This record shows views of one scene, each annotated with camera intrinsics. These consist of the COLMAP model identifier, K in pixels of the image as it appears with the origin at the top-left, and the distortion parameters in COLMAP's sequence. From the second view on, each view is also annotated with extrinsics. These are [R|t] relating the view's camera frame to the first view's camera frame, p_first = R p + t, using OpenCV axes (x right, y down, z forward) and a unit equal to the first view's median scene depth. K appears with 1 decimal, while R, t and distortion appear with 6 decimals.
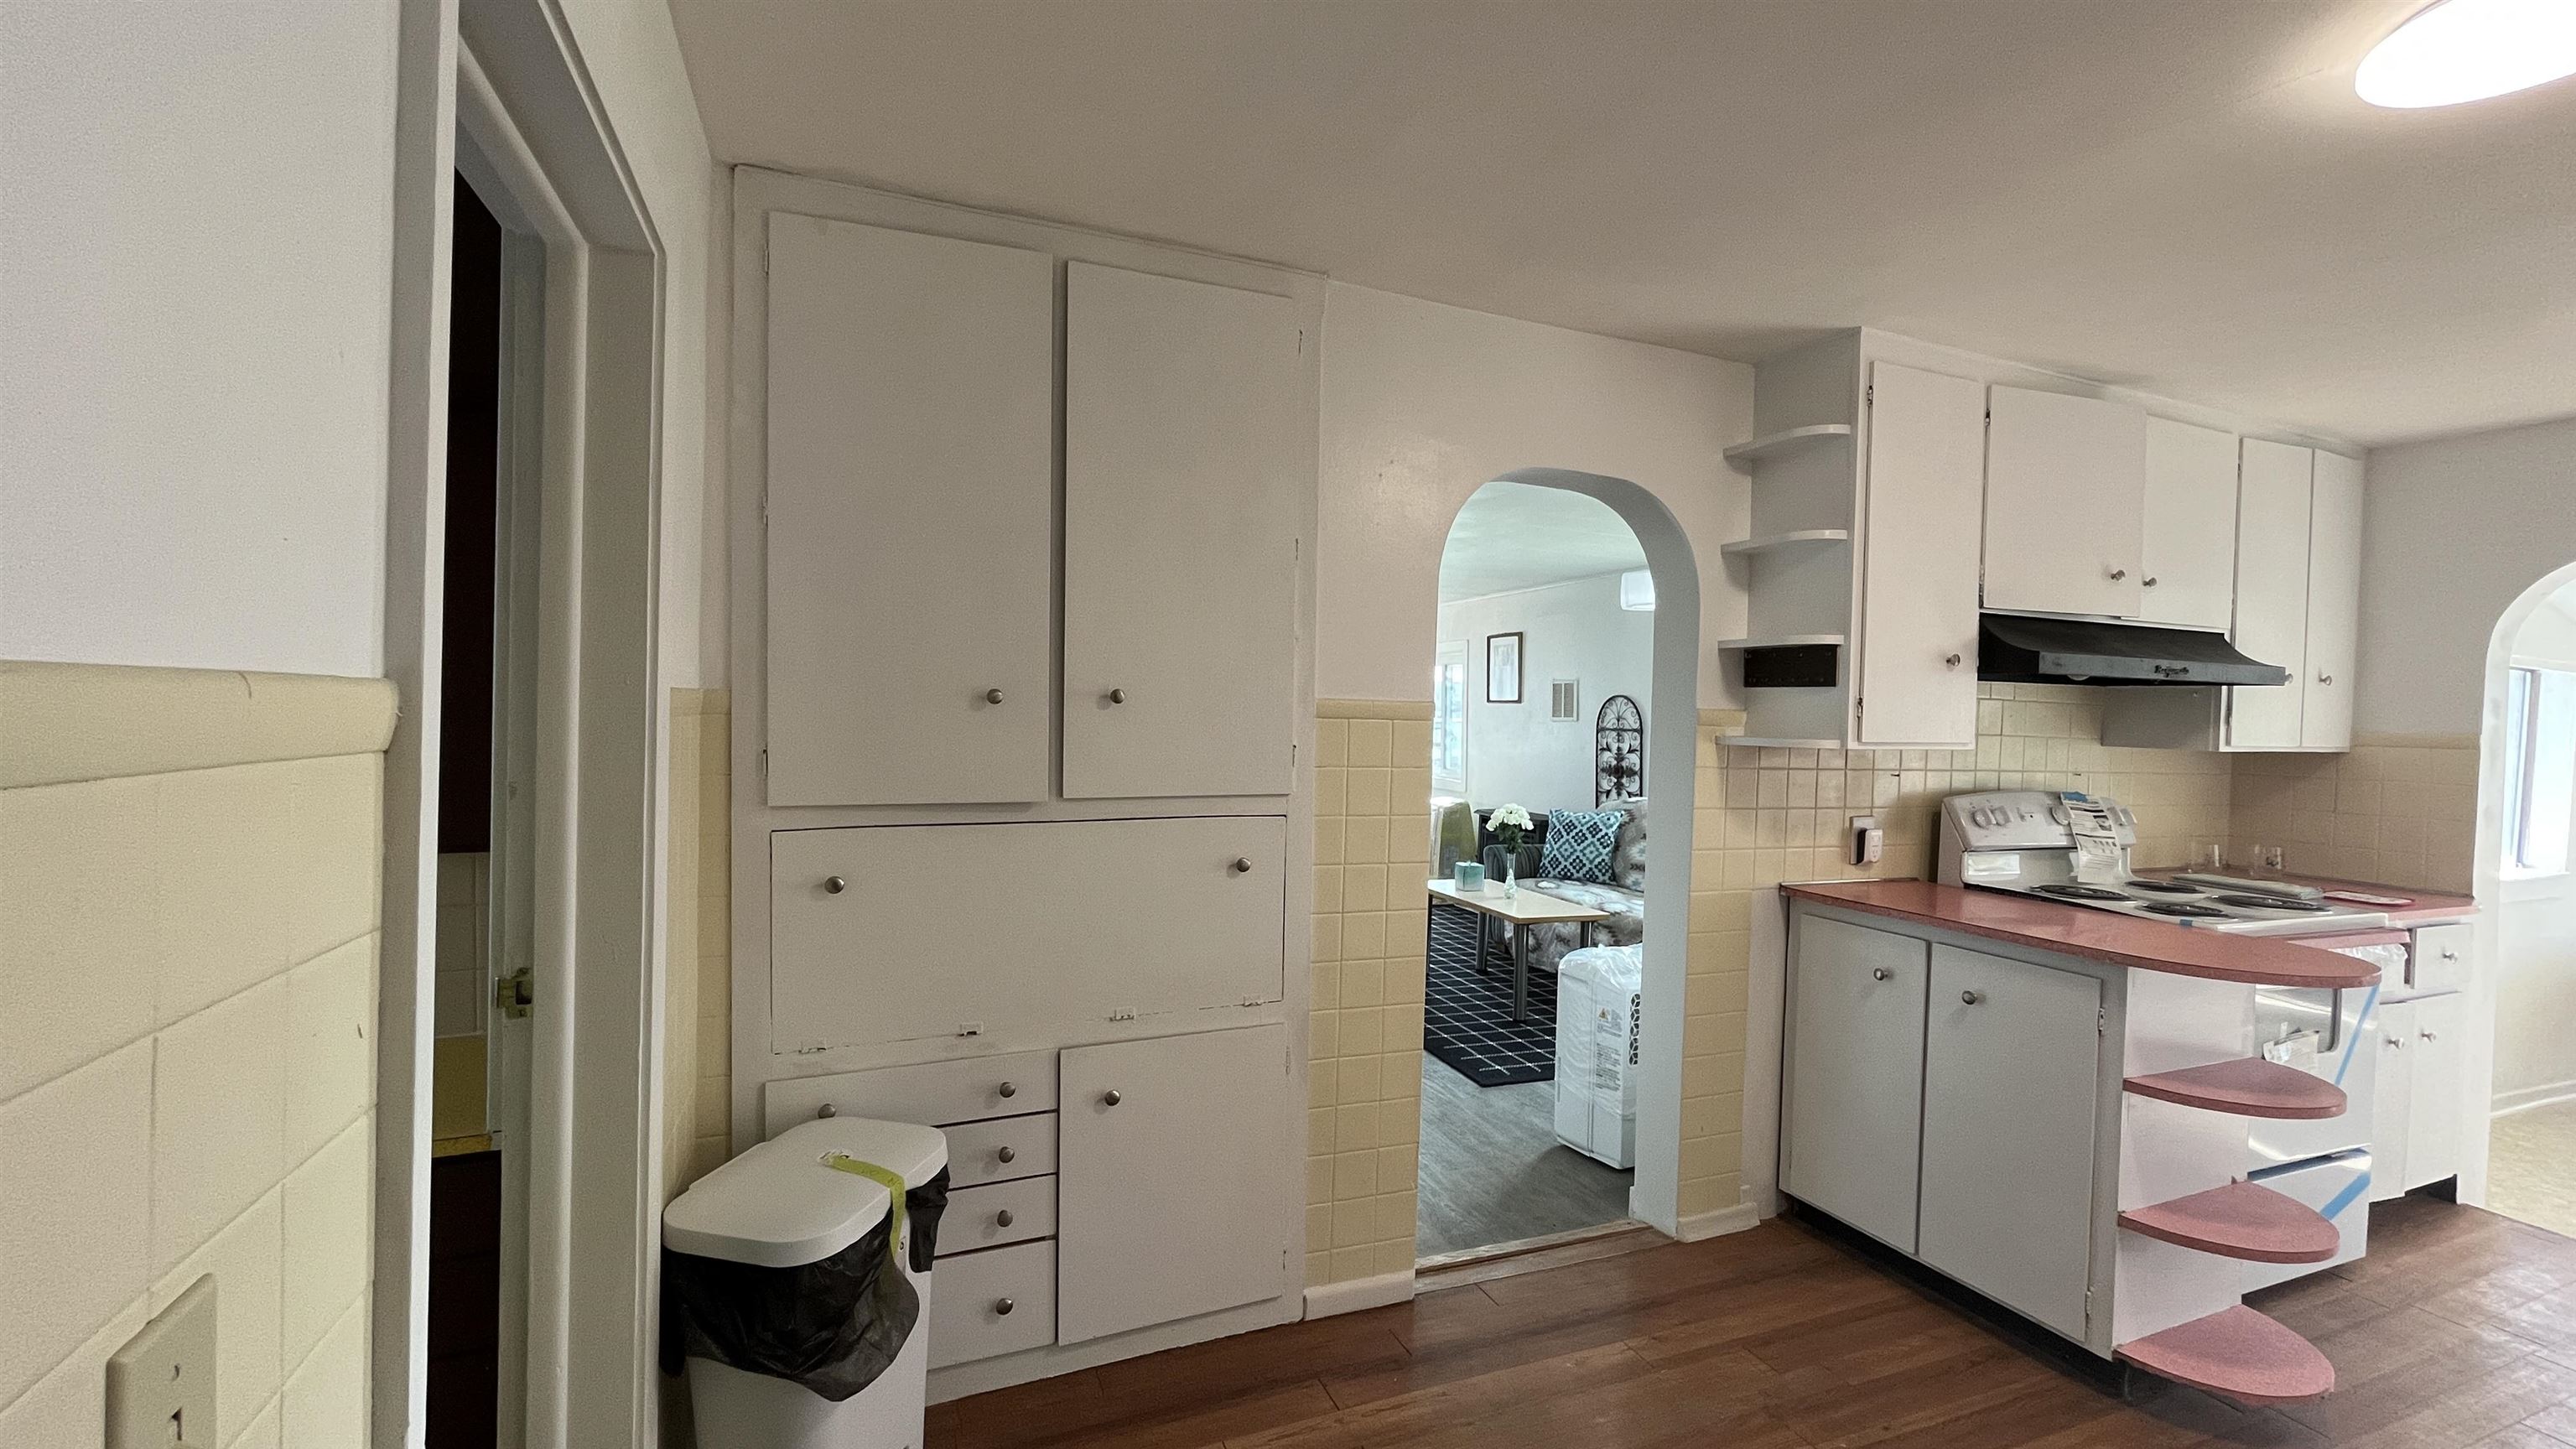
lens RADIAL K [[1050.8, 0, 1290.1], [0, 1050.8, 734.6], [0, 0, 1]] dist [-0.001839, -0.000082]
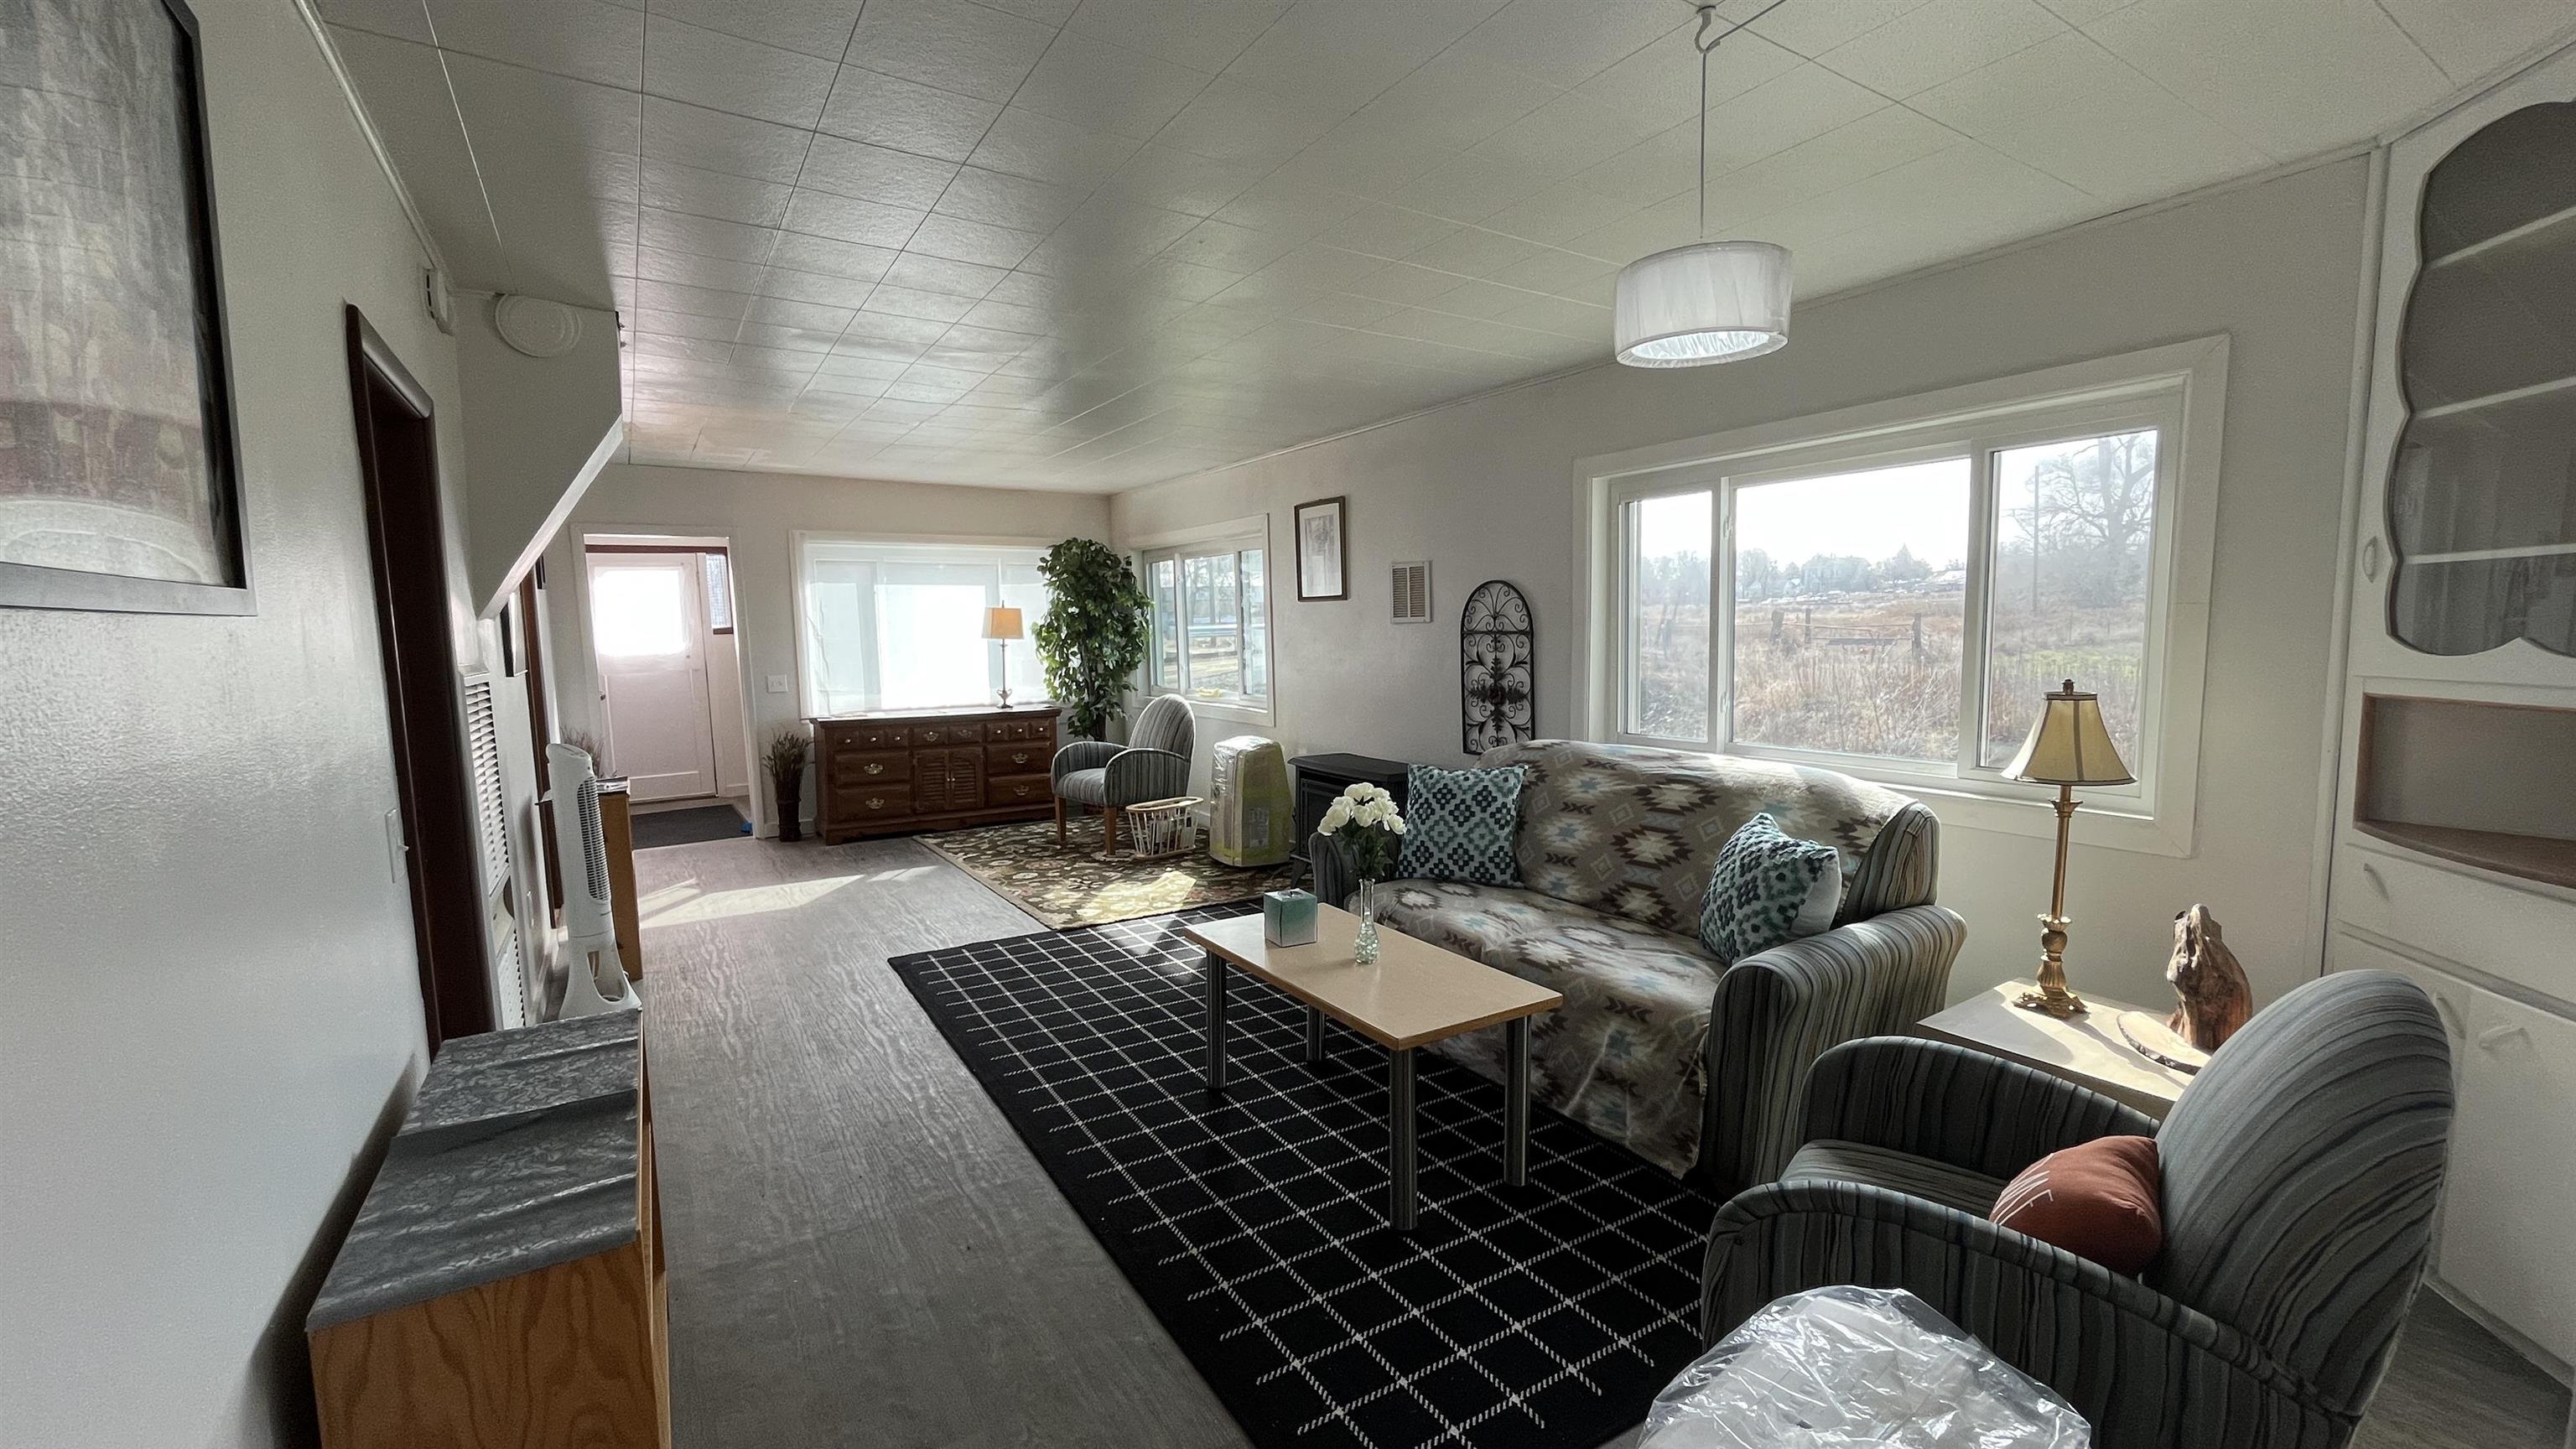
lens RADIAL K [[1050.8, 0, 1293.3], [0, 1050.8, 738.9], [0, 0, 1]] dist [-0.001839, -0.000082]
pose [[0.981452, -0.059116, 0.182367, 0.059307], [0.042144, 0.994530, 0.095575, -0.006639], [-0.187020, -0.086116, 0.978574, 0.359556]]
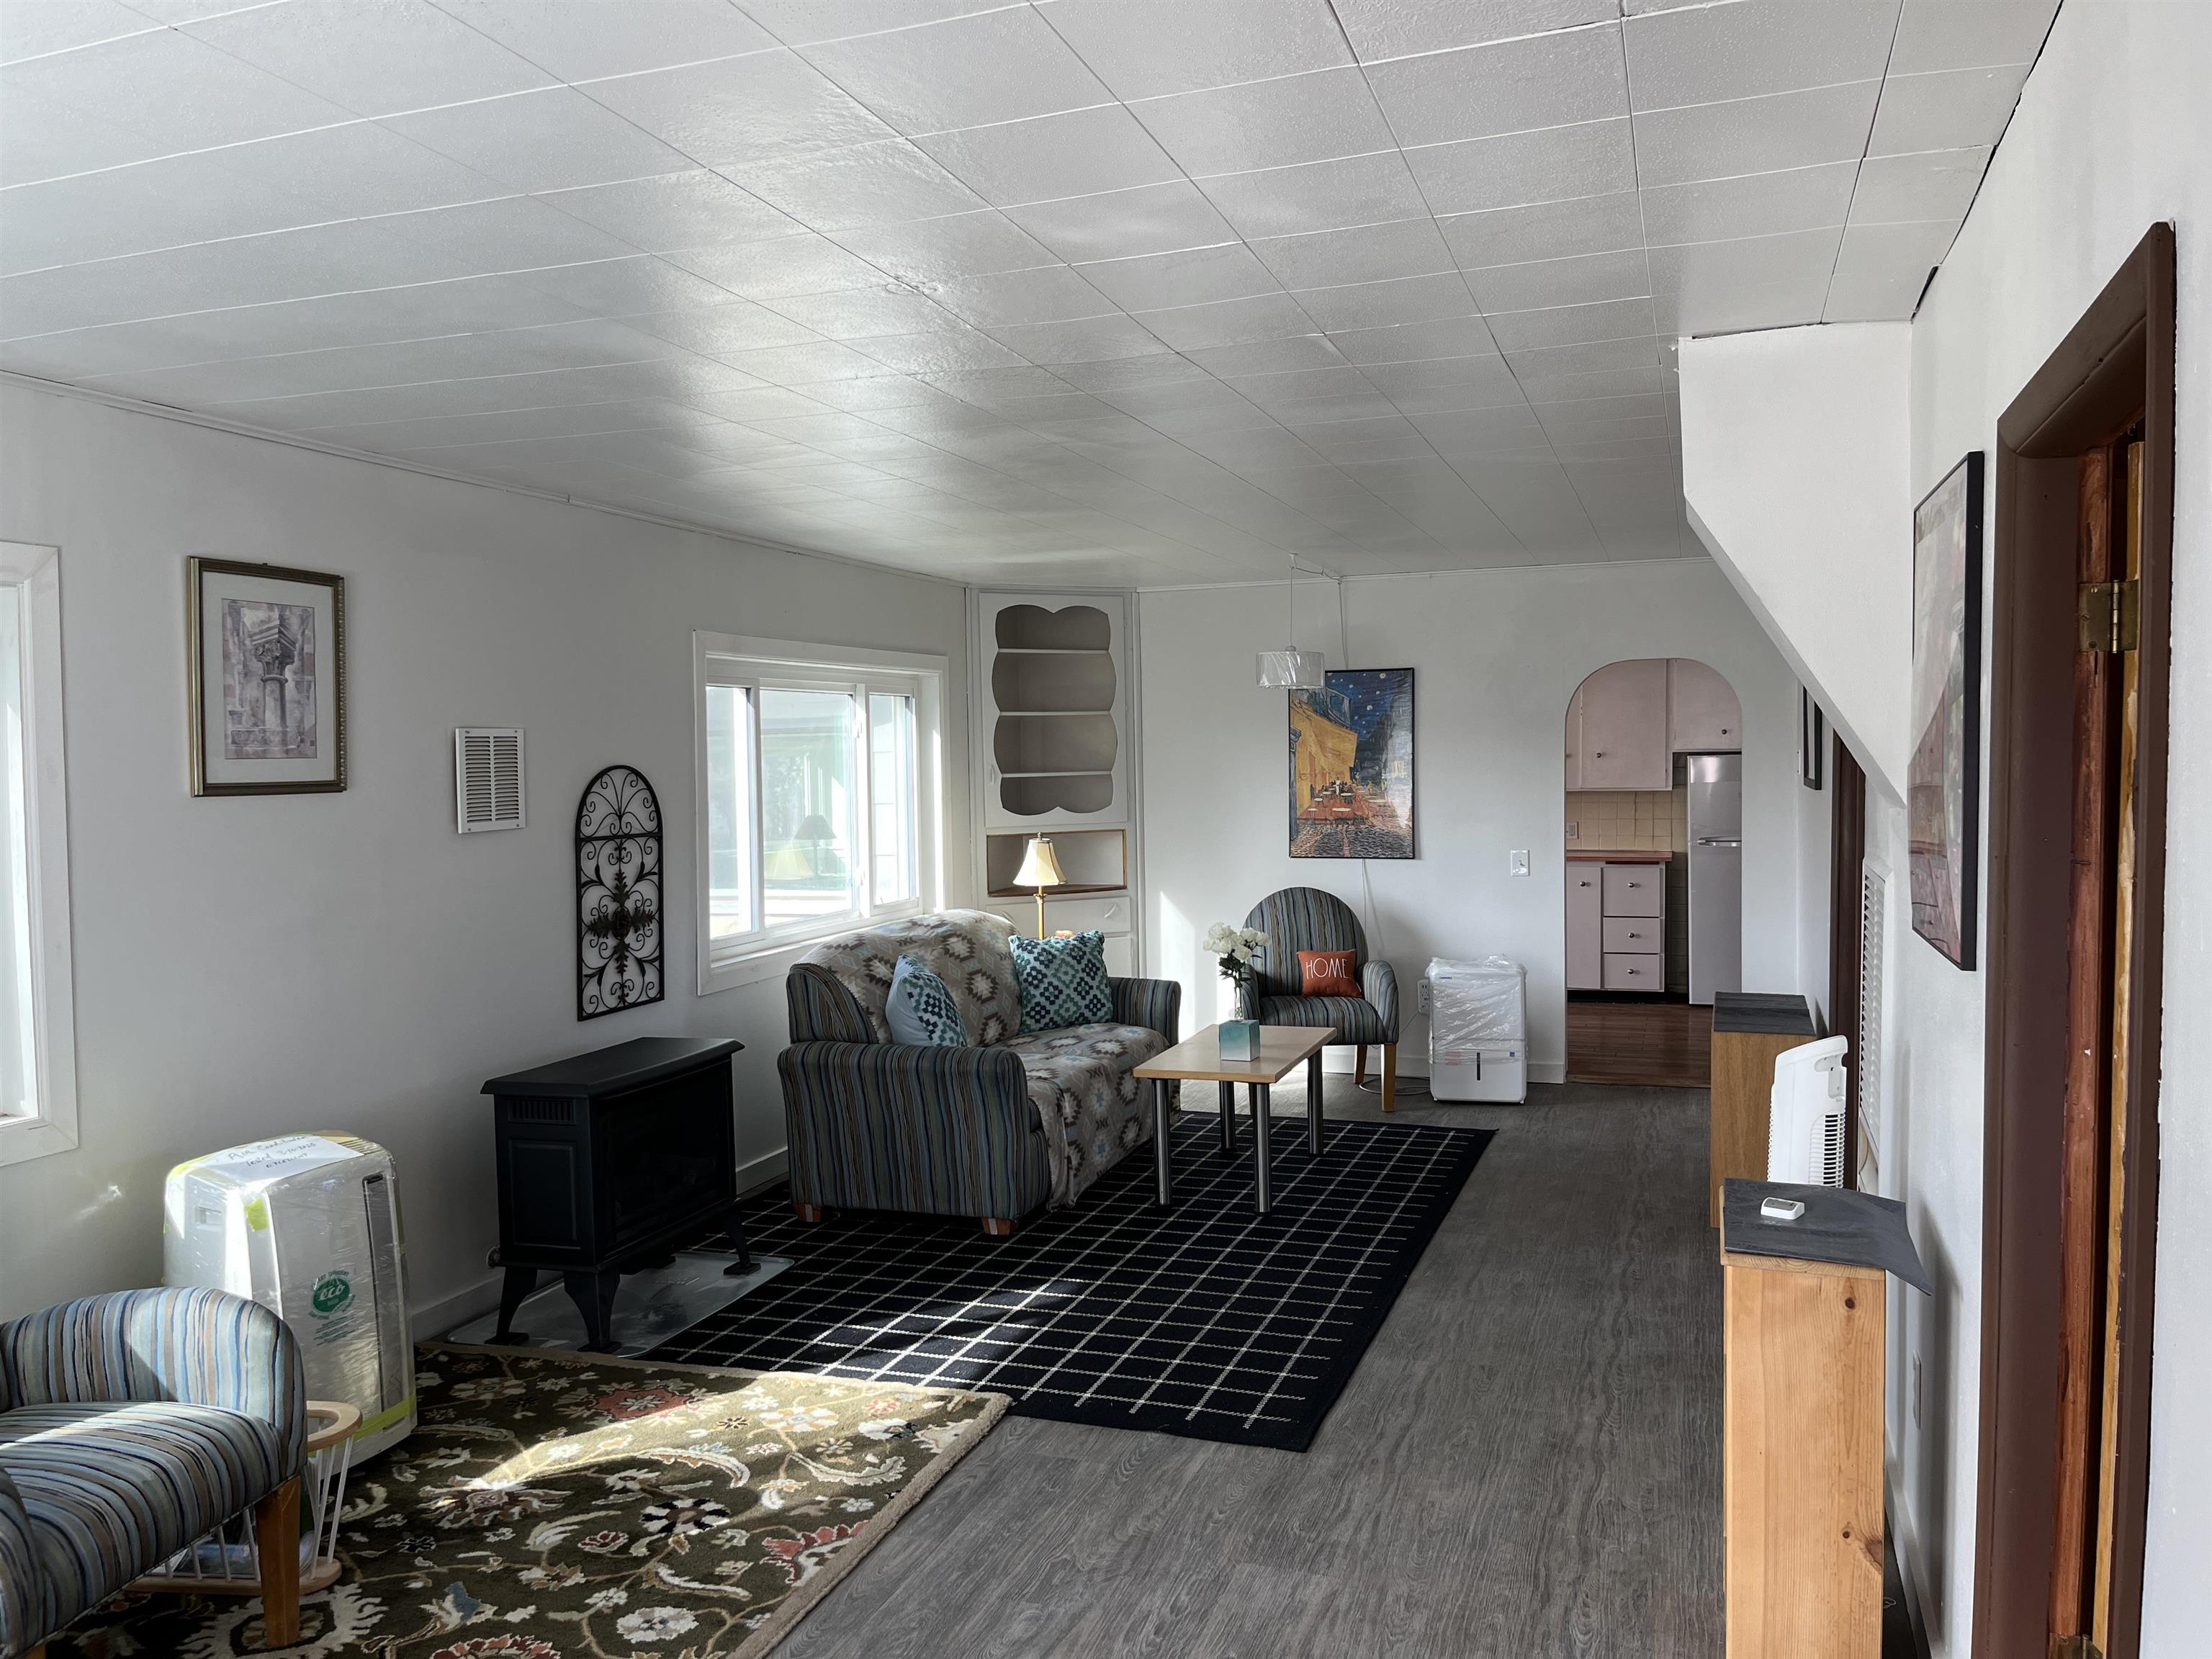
lens RADIAL K [[1679.2, 0, 1107.8], [0, 1679.2, 819.0], [0, 0, 1]] dist [0.004582, -0.000228]
pose [[-0.754599, -0.027612, 0.655605, -0.360622], [0.018403, 0.997831, 0.063207, -0.057167], [-0.655928, 0.059762, -0.752454, 1.422041]]
